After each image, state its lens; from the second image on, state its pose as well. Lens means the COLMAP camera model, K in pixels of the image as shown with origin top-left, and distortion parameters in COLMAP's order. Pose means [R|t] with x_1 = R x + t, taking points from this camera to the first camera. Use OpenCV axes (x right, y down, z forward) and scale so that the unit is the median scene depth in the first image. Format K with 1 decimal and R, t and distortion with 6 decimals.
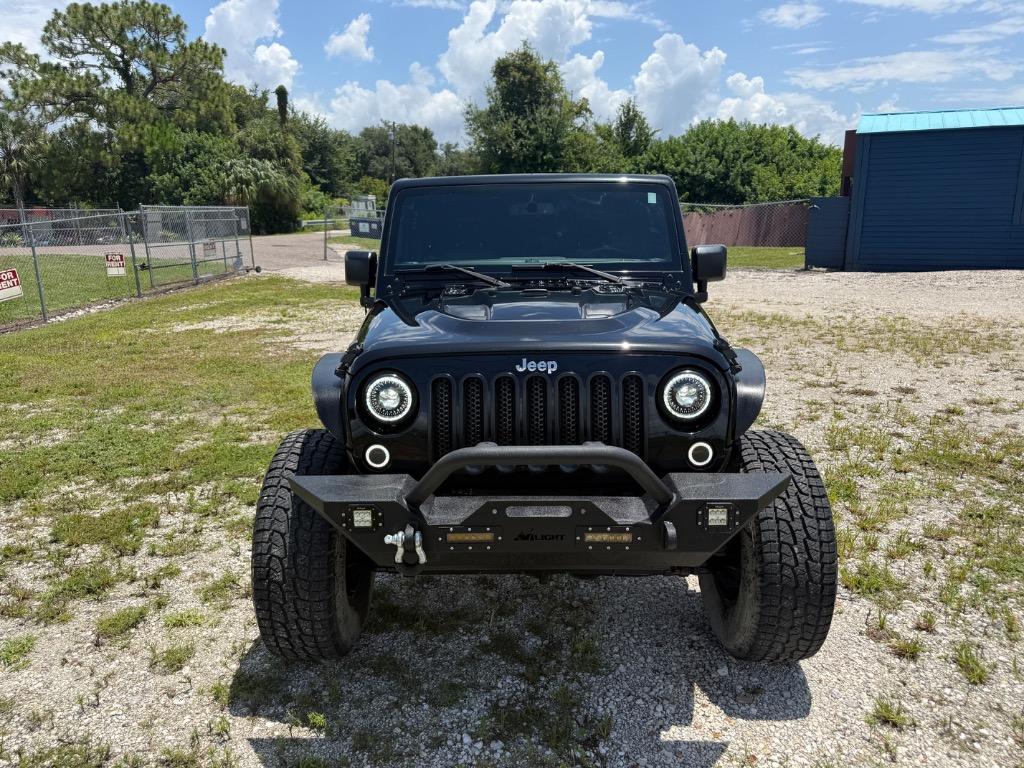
lens RADIAL K [[741.6, 0, 515.0], [0, 741.6, 382.6], [0, 0, 1]] dist [0.003815, -0.010675]
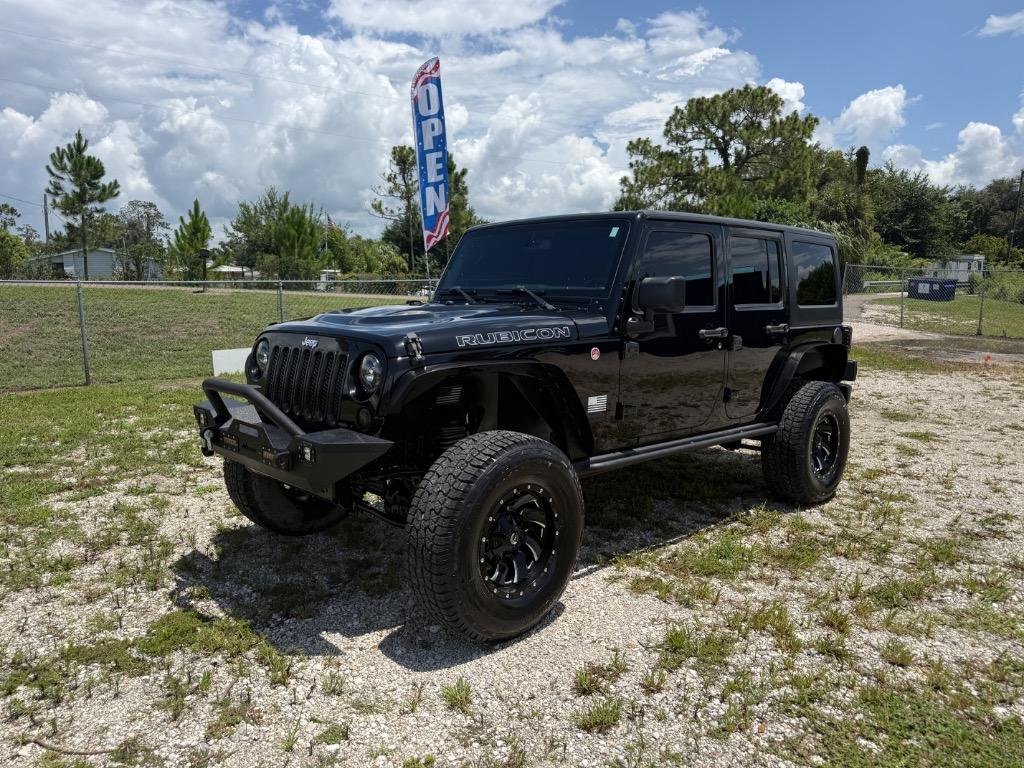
lens RADIAL K [[740.6, 0, 508.7], [0, 740.6, 384.2], [0, 0, 1]] dist [0.005032, -0.011748]
pose [[0.693588, 0.106212, -0.712499, 0.538083], [-0.164122, 0.986358, -0.012731, 0.005702], [0.701427, 0.125767, 0.701558, 0.109974]]
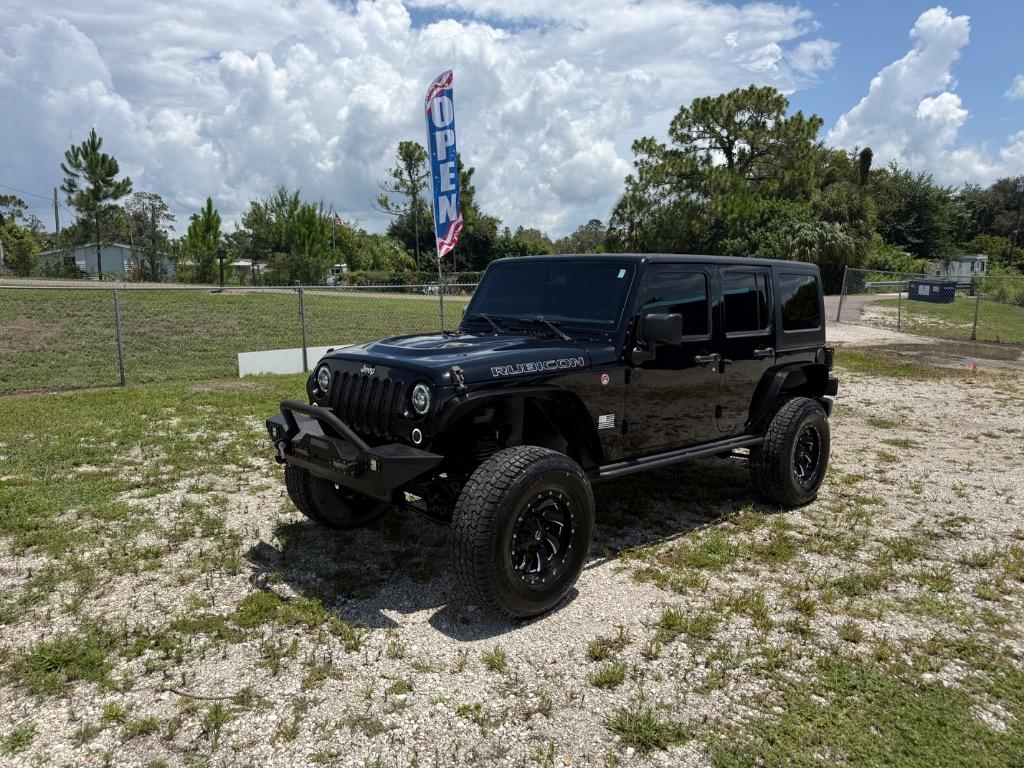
lens RADIAL K [[743.5, 0, 506.2], [0, 743.5, 383.4], [0, 0, 1]] dist [0.021900, -0.037355]
pose [[0.688554, 0.117873, -0.715541, 0.605026], [-0.172346, 0.985030, -0.003579, -0.016045], [0.704407, 0.125785, 0.698562, 0.007949]]
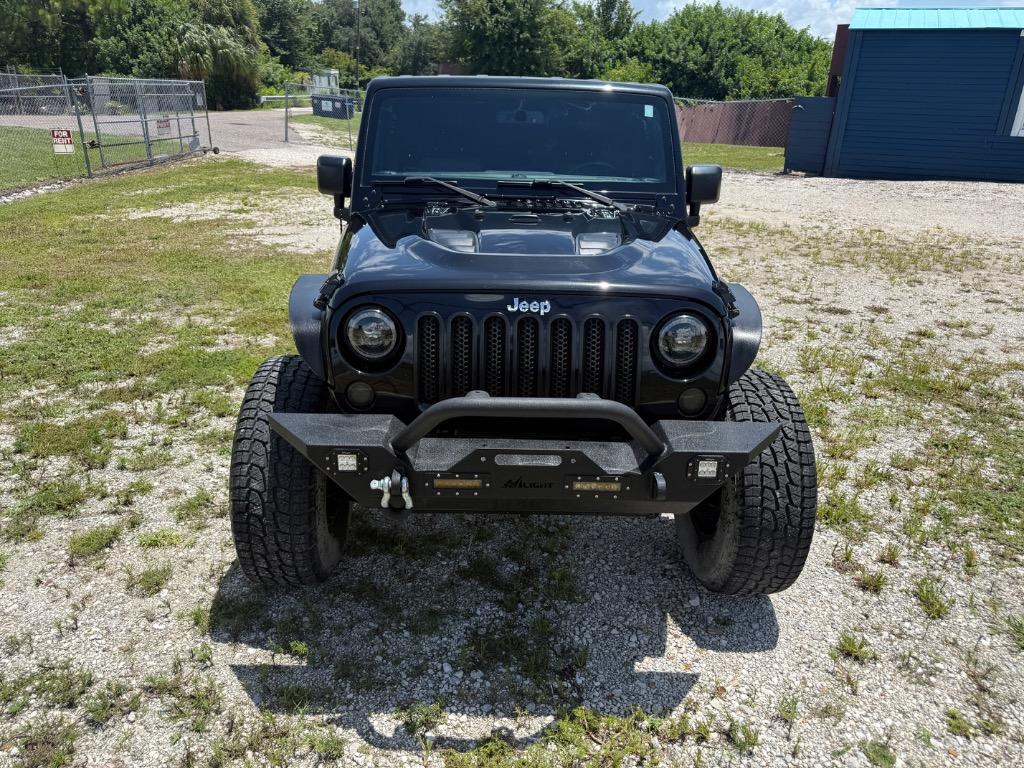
lens RADIAL K [[740.6, 0, 508.7], [0, 740.6, 384.2], [0, 0, 1]] dist [0.005032, -0.011748]
pose [[0.998795, 0.025991, 0.041633, -0.013674], [-0.031845, 0.988657, 0.146774, -0.024940], [-0.037346, -0.147923, 0.988293, 0.017595]]
